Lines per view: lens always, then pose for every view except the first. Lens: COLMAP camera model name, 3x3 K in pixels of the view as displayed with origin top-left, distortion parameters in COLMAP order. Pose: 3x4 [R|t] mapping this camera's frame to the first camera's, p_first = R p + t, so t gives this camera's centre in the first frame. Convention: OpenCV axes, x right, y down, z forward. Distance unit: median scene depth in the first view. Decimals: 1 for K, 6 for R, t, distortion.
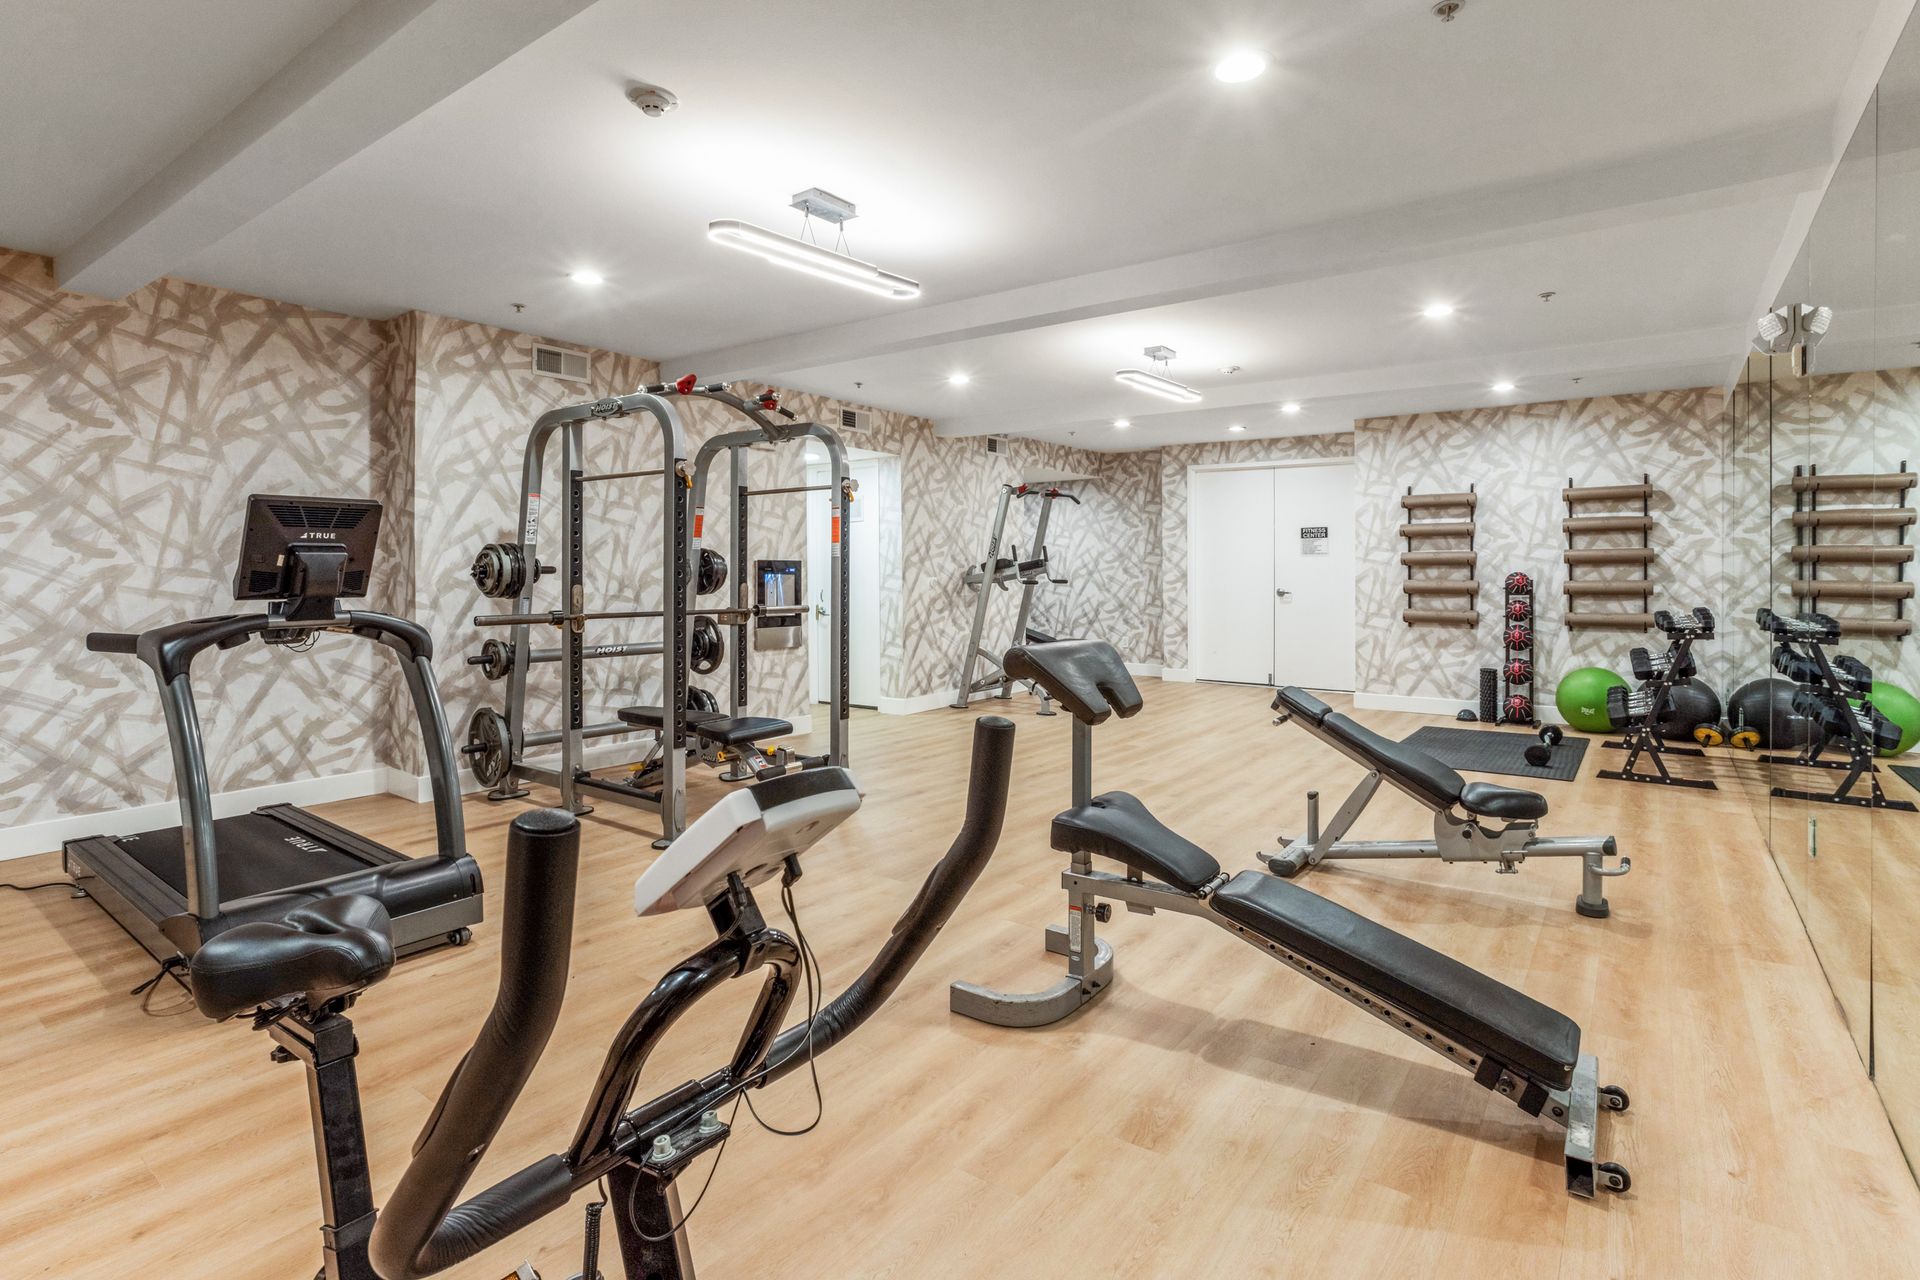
lens RADIAL K [[923.1, 0, 967.2], [0, 923.1, 571.1], [0, 0, 1]] dist [-0.040038, 0.035788]
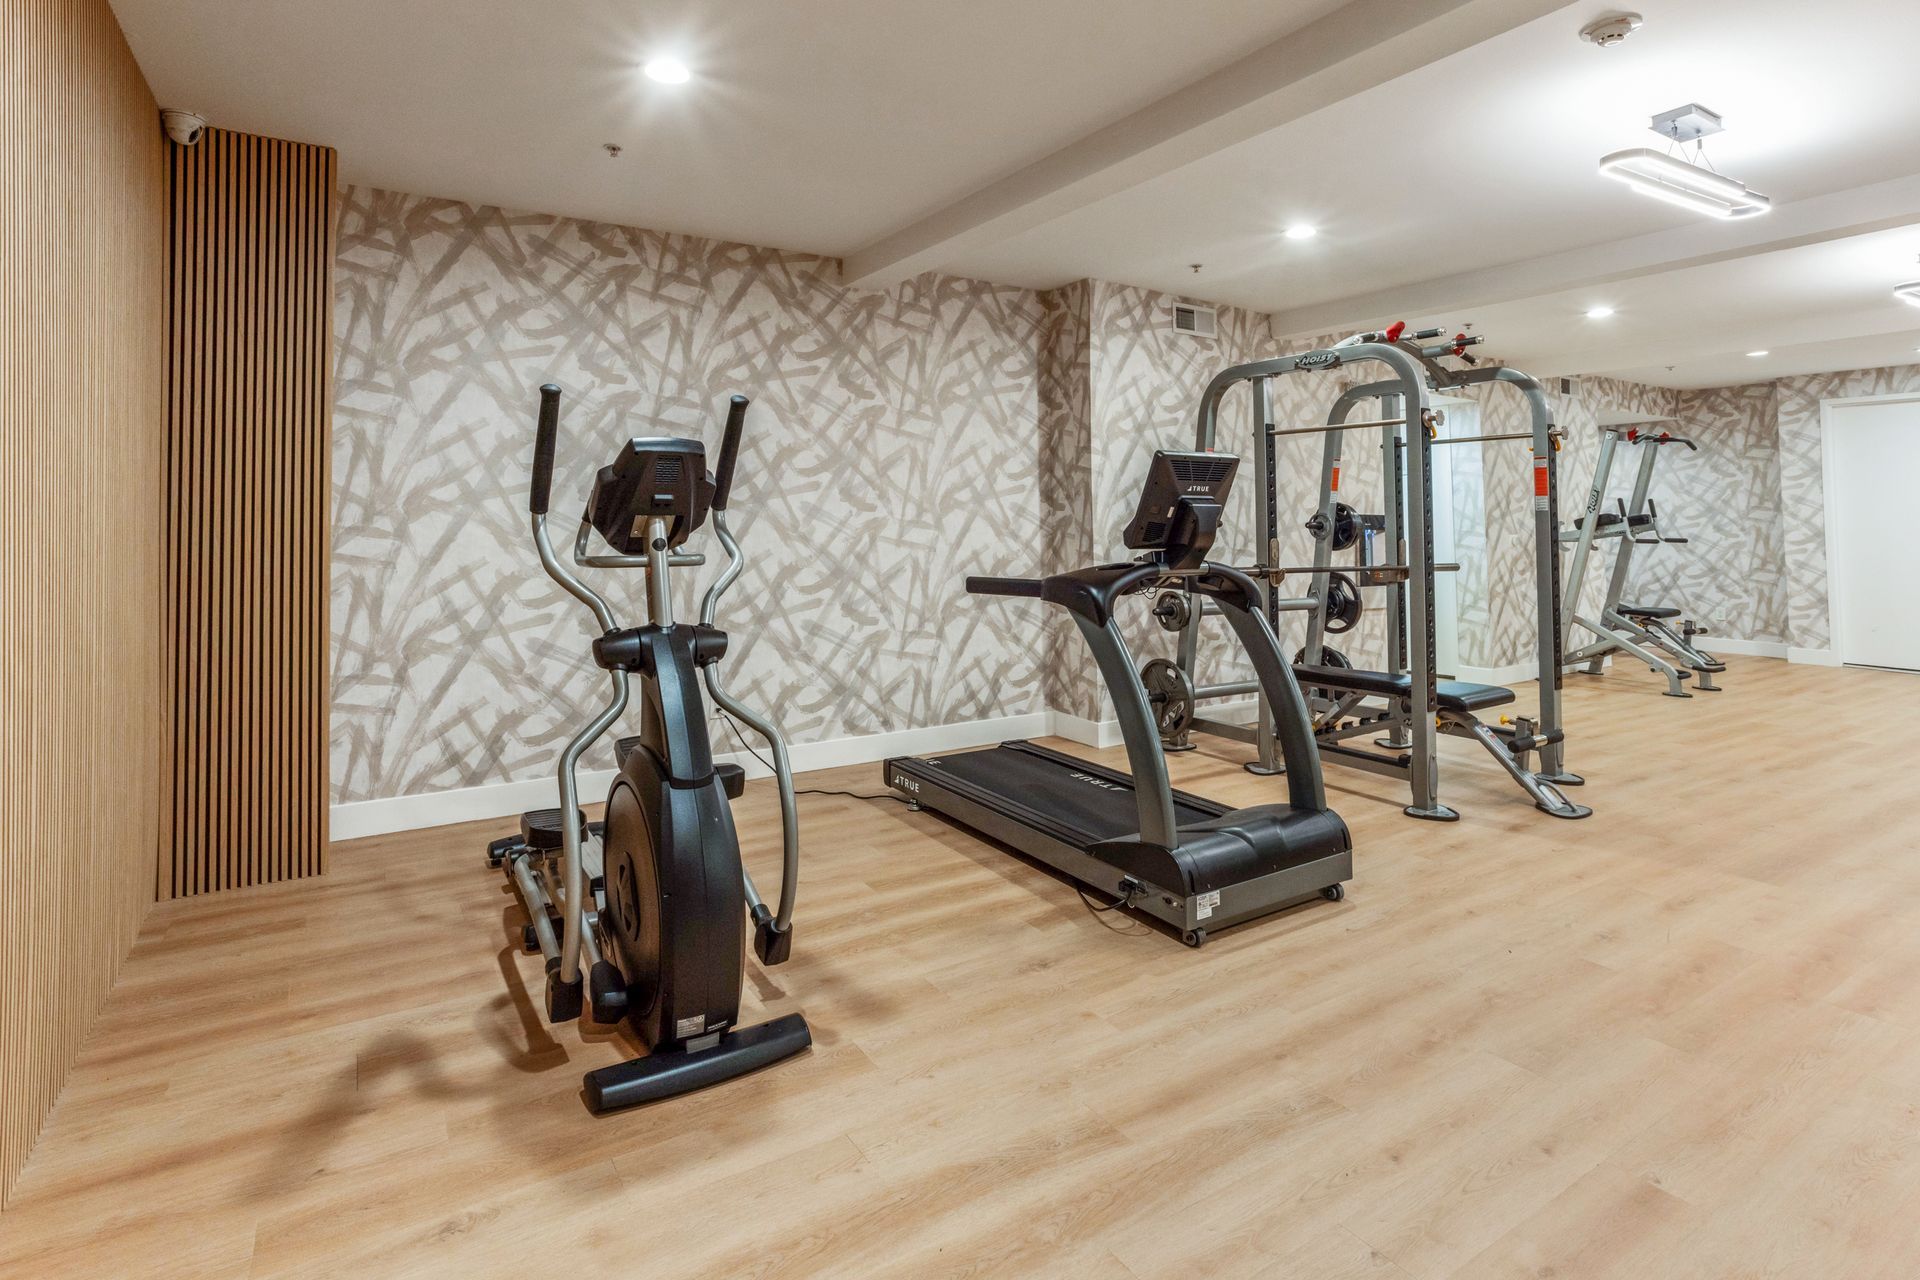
lens RADIAL K [[942.2, 0, 956.4], [0, 942.2, 485.5], [0, 0, 1]] dist [-0.001757, 0.008176]
pose [[0.946840, -0.010246, -0.321543, -0.291370], [-0.004514, 0.998971, -0.045123, 0.003699], [0.321674, 0.044176, 0.945819, -0.053813]]
